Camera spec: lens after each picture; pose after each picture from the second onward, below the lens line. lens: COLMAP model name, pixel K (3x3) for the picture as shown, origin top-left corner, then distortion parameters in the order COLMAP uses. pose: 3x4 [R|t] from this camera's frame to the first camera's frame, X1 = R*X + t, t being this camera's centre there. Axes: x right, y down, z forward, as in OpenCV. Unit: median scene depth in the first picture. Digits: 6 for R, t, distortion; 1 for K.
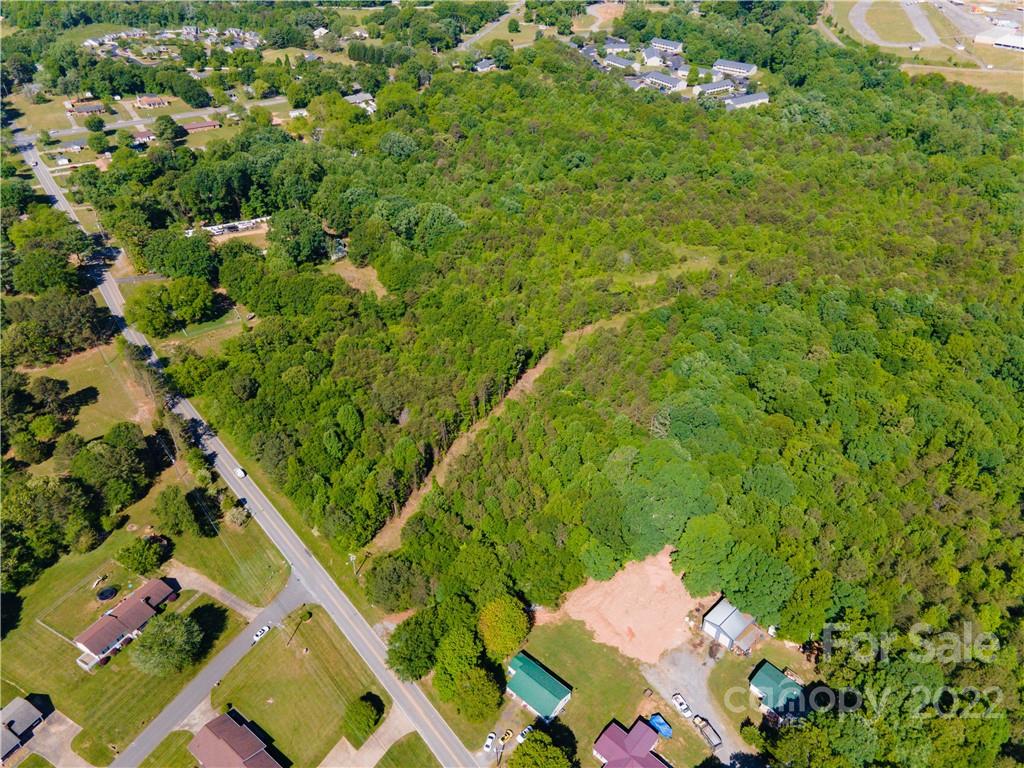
lens RADIAL K [[742.4, 0, 510.1], [0, 742.4, 382.1], [0, 0, 1]] dist [0.058405, 0.055845]
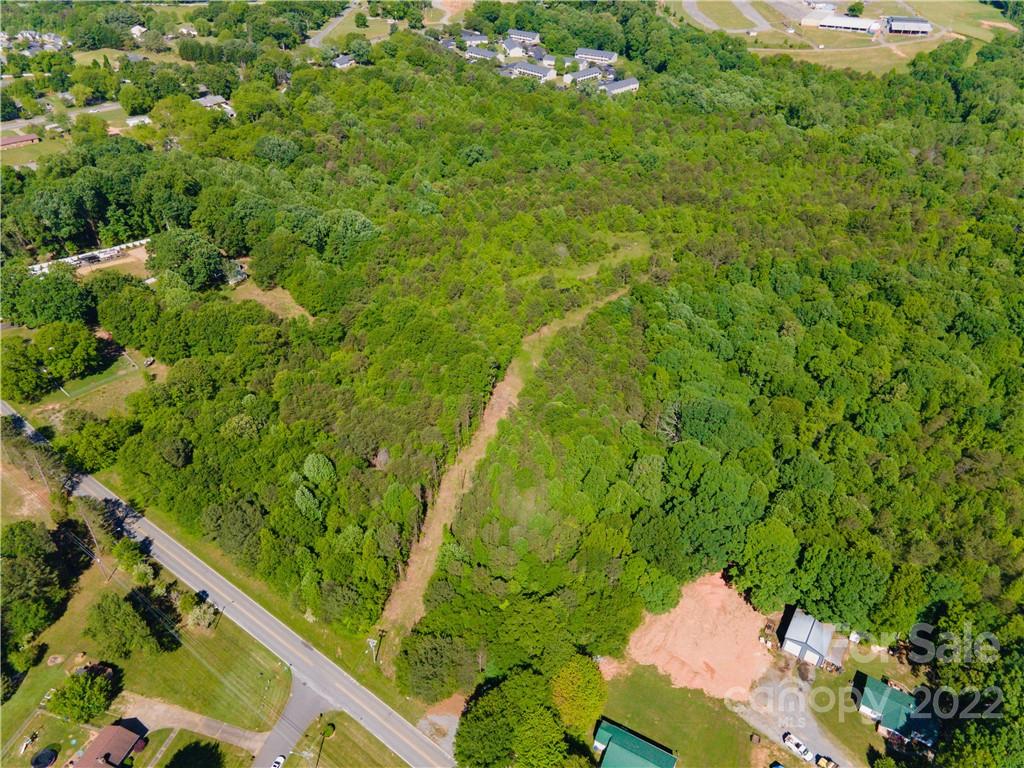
lens RADIAL K [[742.4, 0, 510.1], [0, 742.4, 382.1], [0, 0, 1]] dist [0.058405, 0.055845]
pose [[0.973274, -0.126695, 0.191535, -0.101198], [0.127650, 0.991792, 0.007393, -0.017601], [-0.190899, 0.017254, 0.981458, 0.092678]]
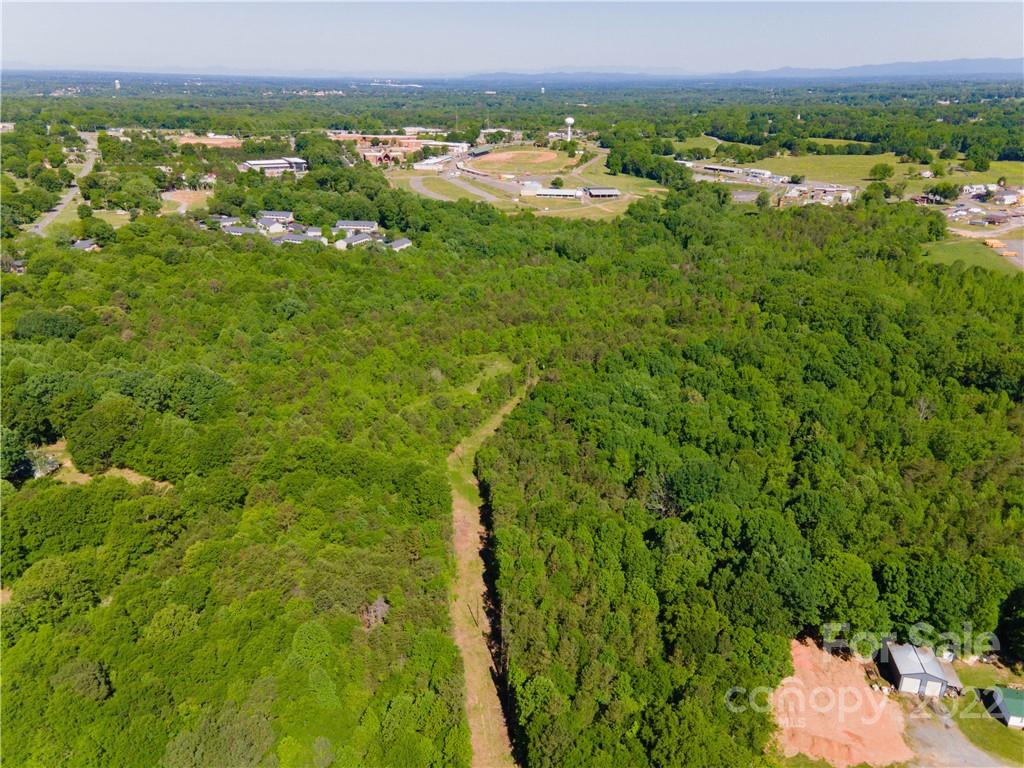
lens RADIAL K [[742.4, 0, 510.1], [0, 742.4, 382.1], [0, 0, 1]] dist [0.058405, 0.055845]
pose [[0.805354, -0.220759, 0.550155, -0.245284], [0.350116, 0.926043, -0.140934, -0.004160], [-0.478354, 0.306120, 0.823084, 0.222309]]
